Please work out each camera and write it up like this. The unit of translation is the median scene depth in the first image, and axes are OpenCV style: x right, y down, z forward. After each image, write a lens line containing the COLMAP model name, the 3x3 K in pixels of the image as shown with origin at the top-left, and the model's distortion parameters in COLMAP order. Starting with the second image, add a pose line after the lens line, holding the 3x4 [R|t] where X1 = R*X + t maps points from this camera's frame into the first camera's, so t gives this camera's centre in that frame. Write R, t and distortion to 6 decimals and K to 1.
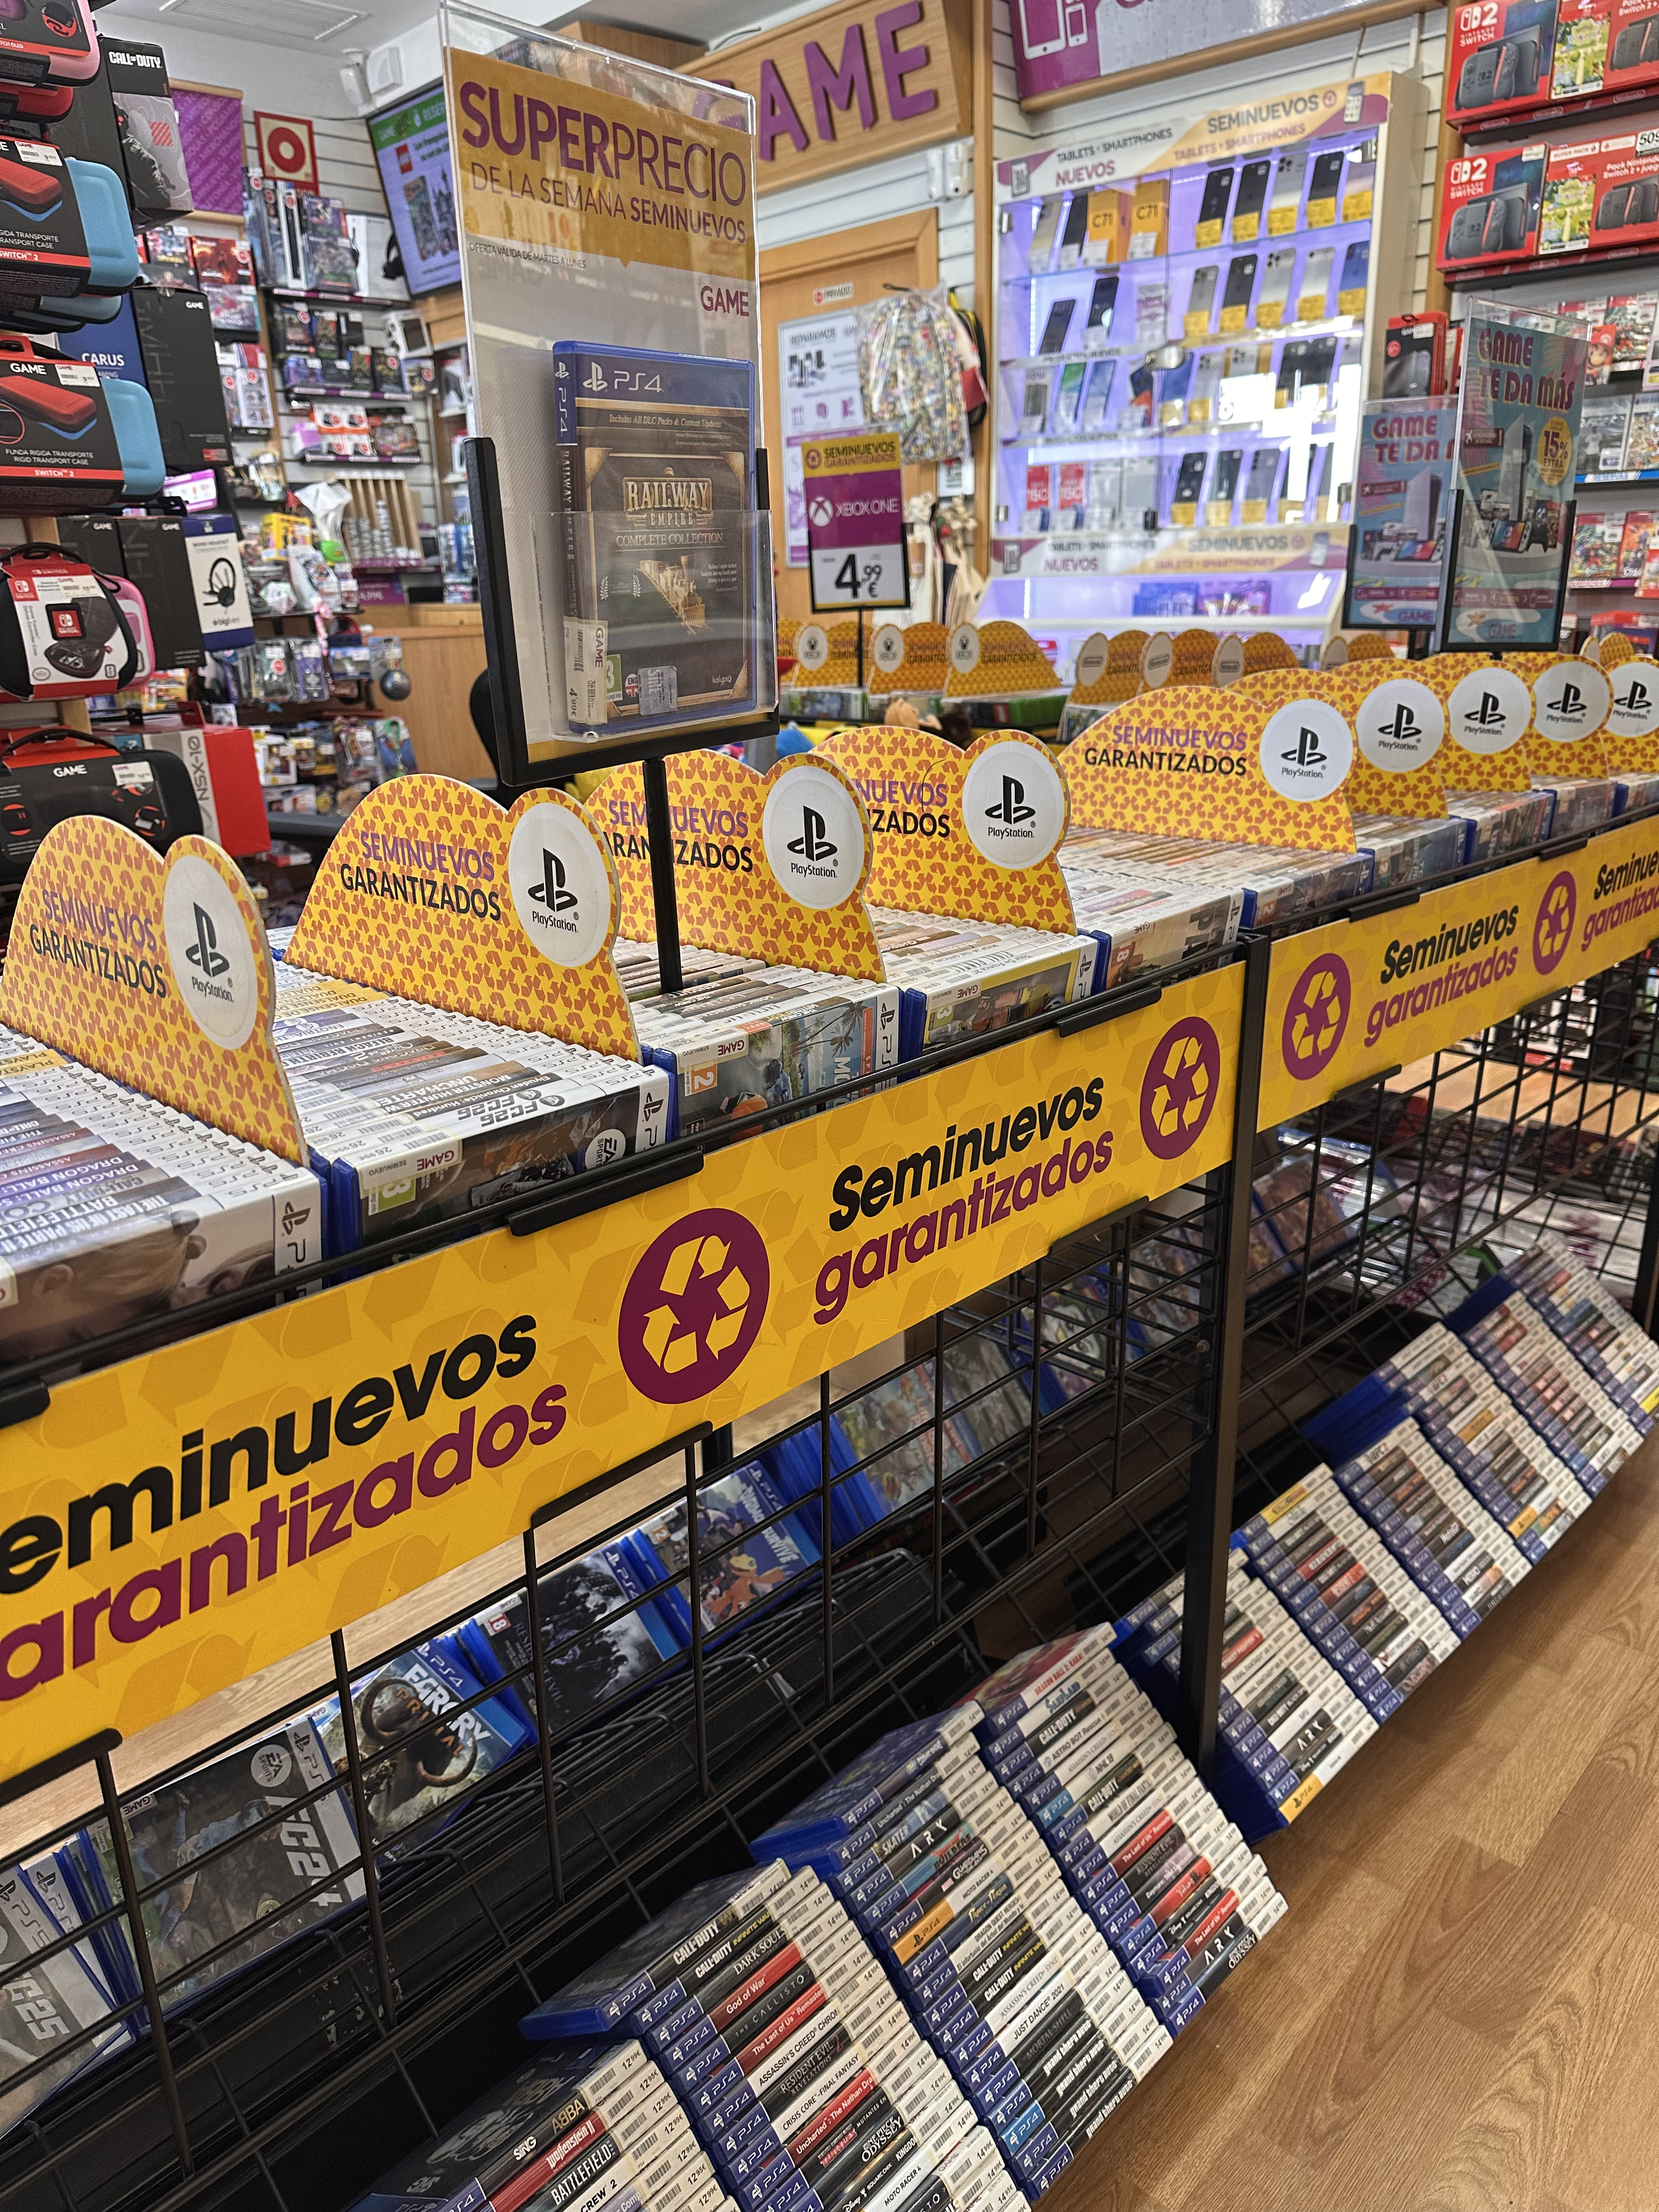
lens RADIAL K [[1599.1, 0, 829.5], [0, 1599.1, 1106.0], [0, 0, 1]] dist [-0.008245, 0.002473]
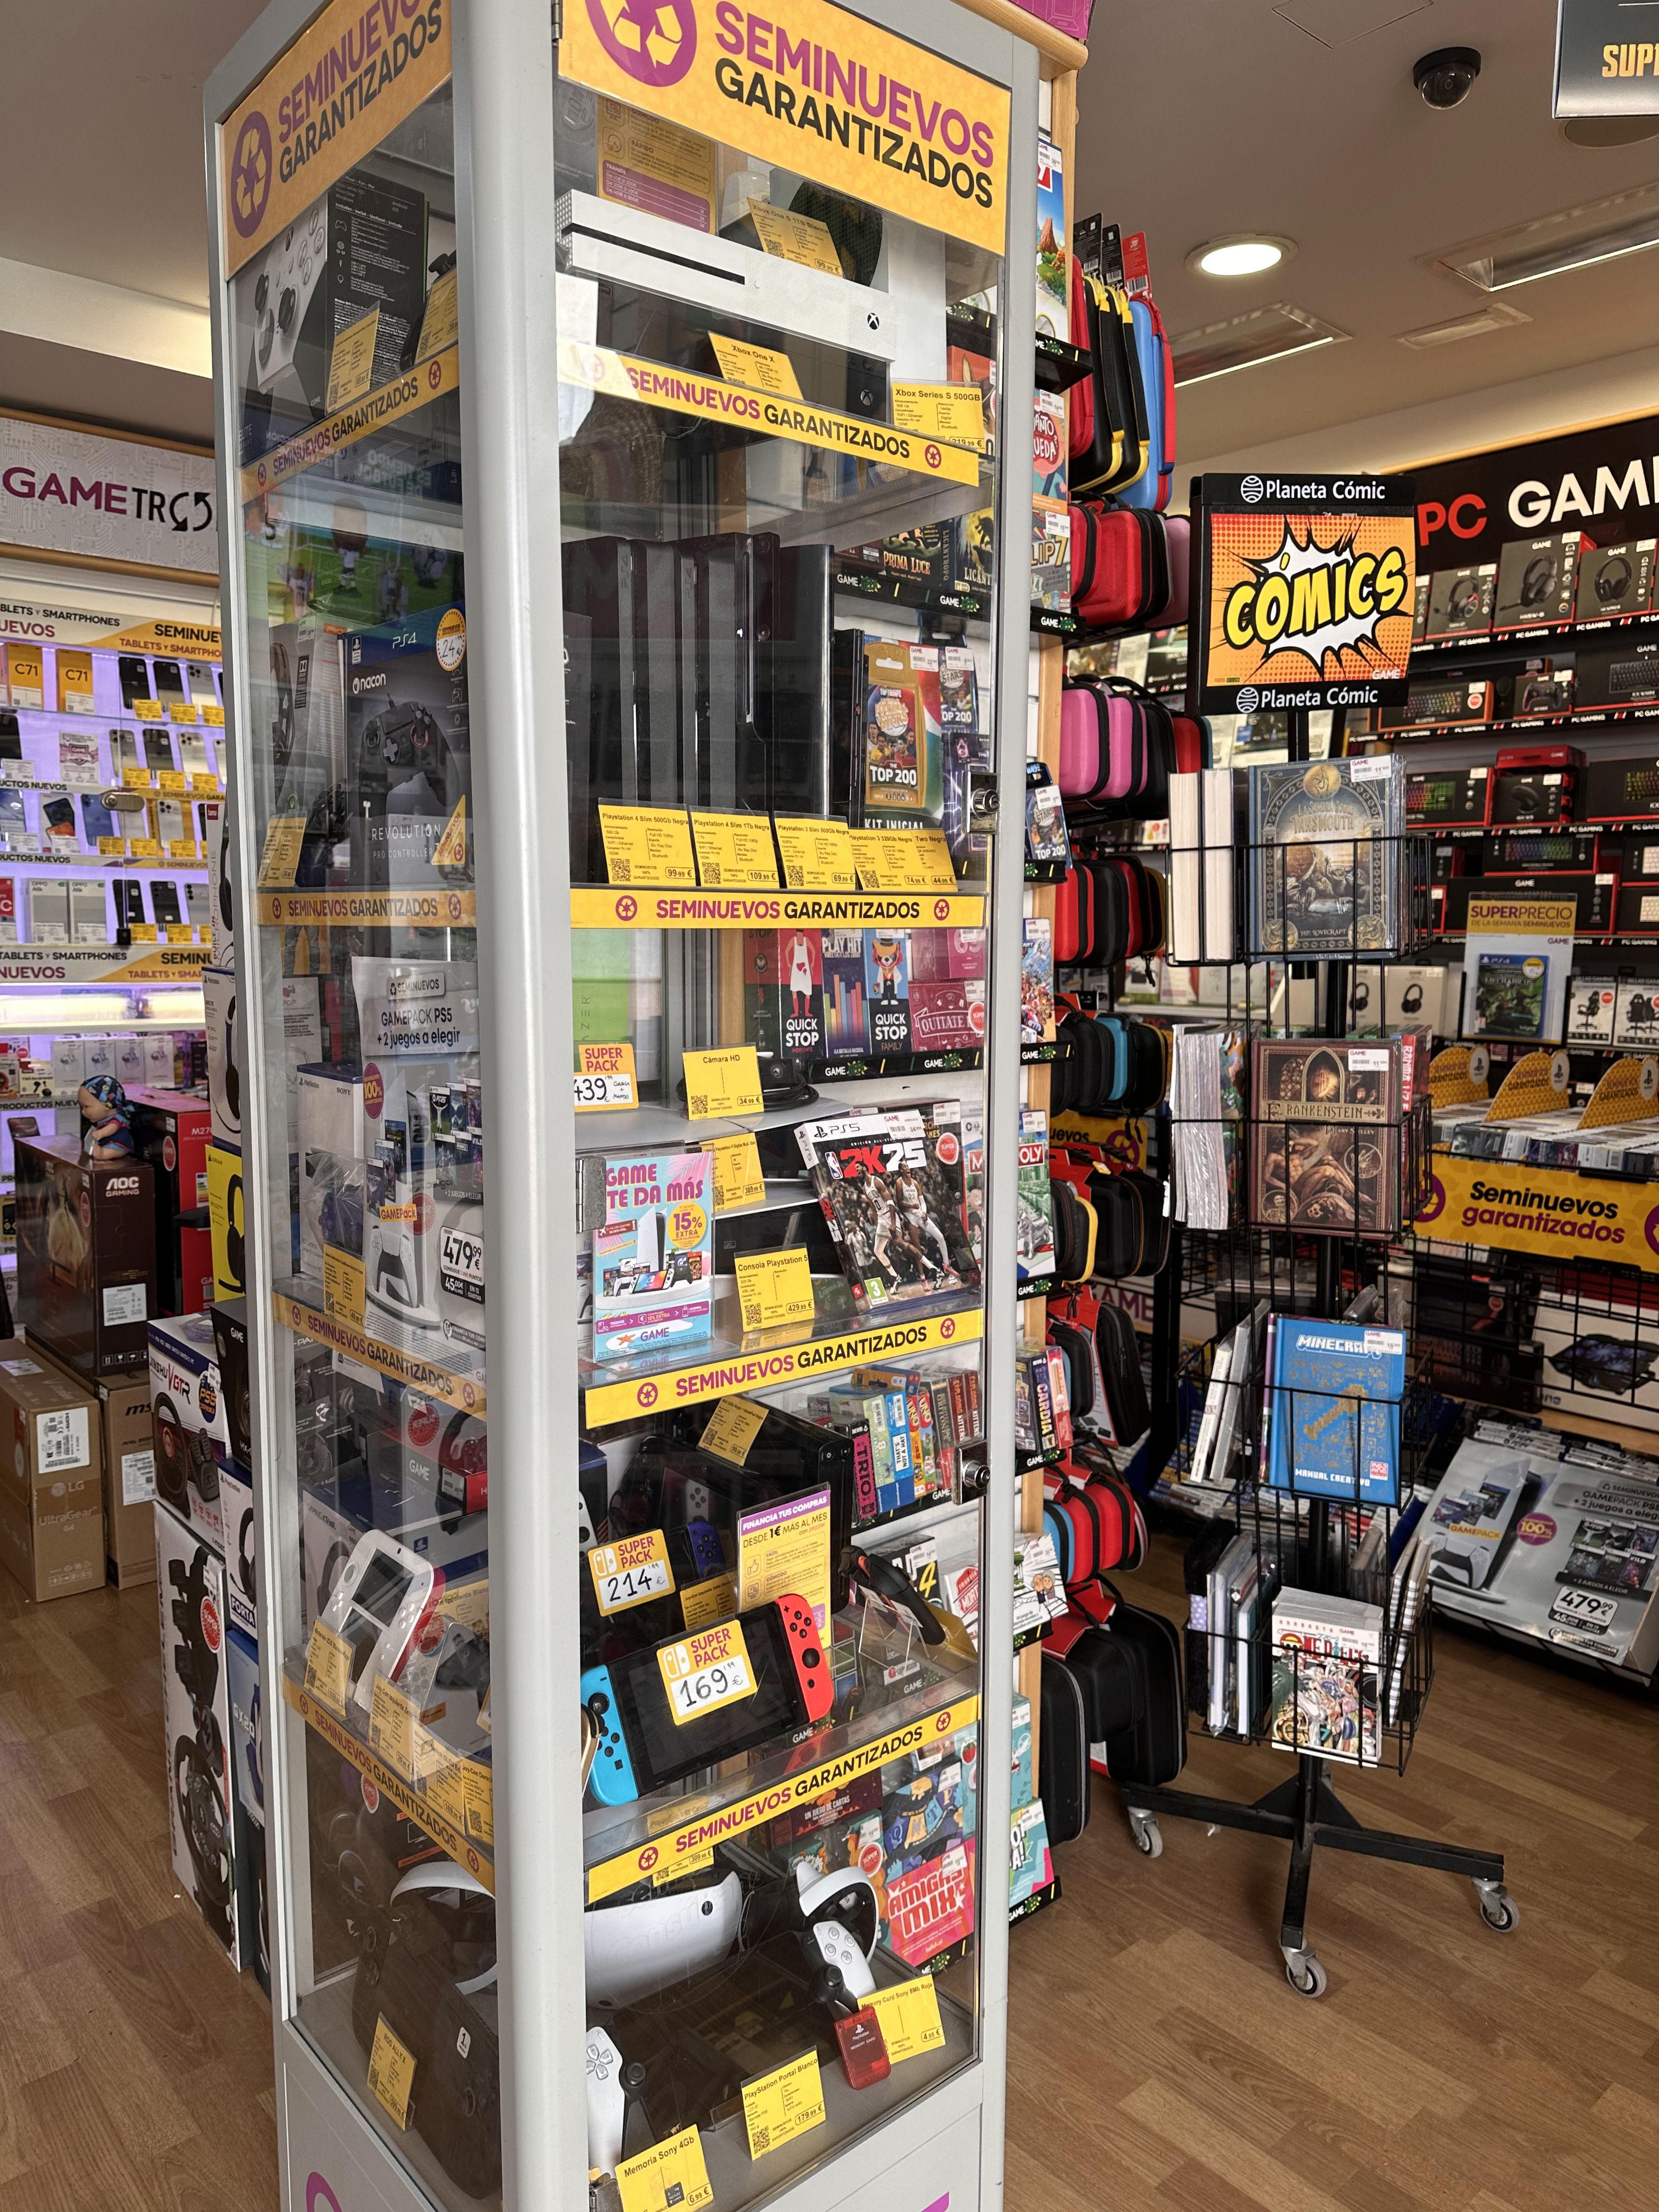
lens RADIAL K [[1564.7, 0, 828.2], [0, 1564.7, 1092.5], [0, 0, 1]] dist [0.046616, -0.054244]
pose [[0.098890, -0.080804, 0.991812, -0.915055], [0.300744, 0.952515, 0.047617, -0.182369], [-0.948564, 0.293573, 0.118495, 0.473020]]
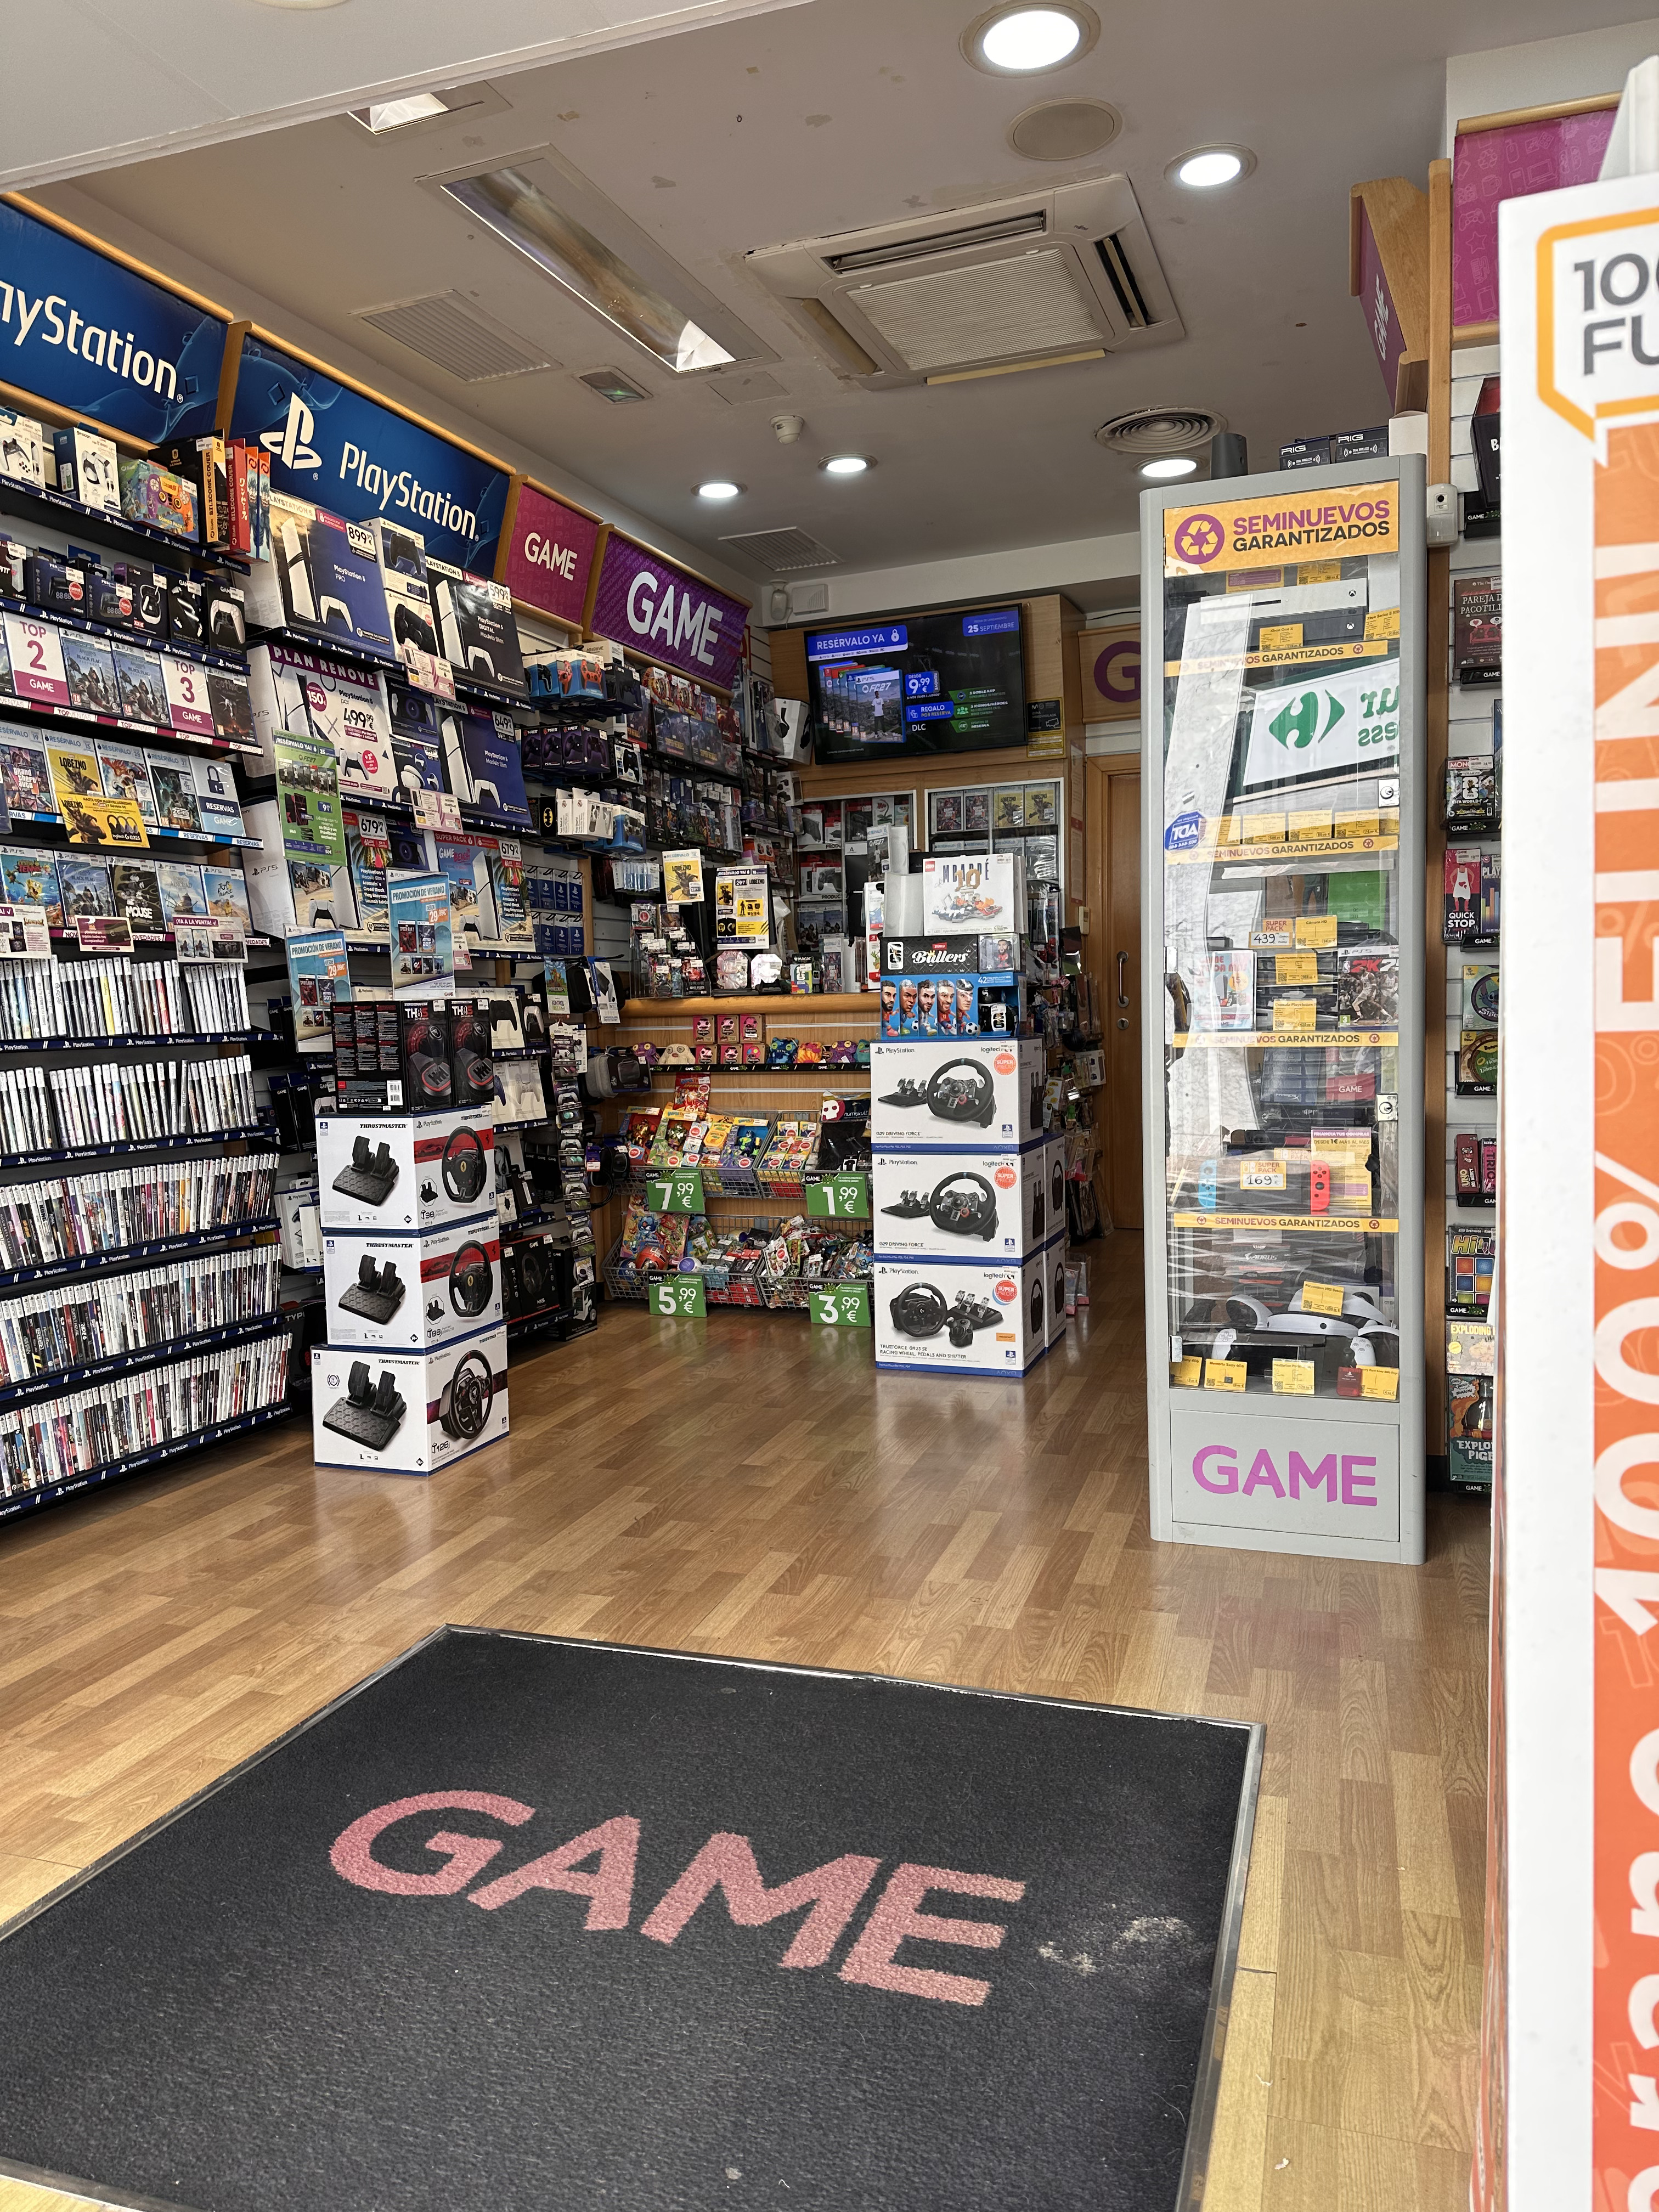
lens RADIAL K [[1539.5, 0, 819.1], [0, 1539.5, 1114.7], [0, 0, 1]] dist [0.191383, -0.386845]
pose [[0.910638, -0.024458, 0.412481, -1.125201], [0.126278, 0.966961, -0.221450, 0.058785], [-0.393437, 0.253748, 0.883640, -0.043497]]
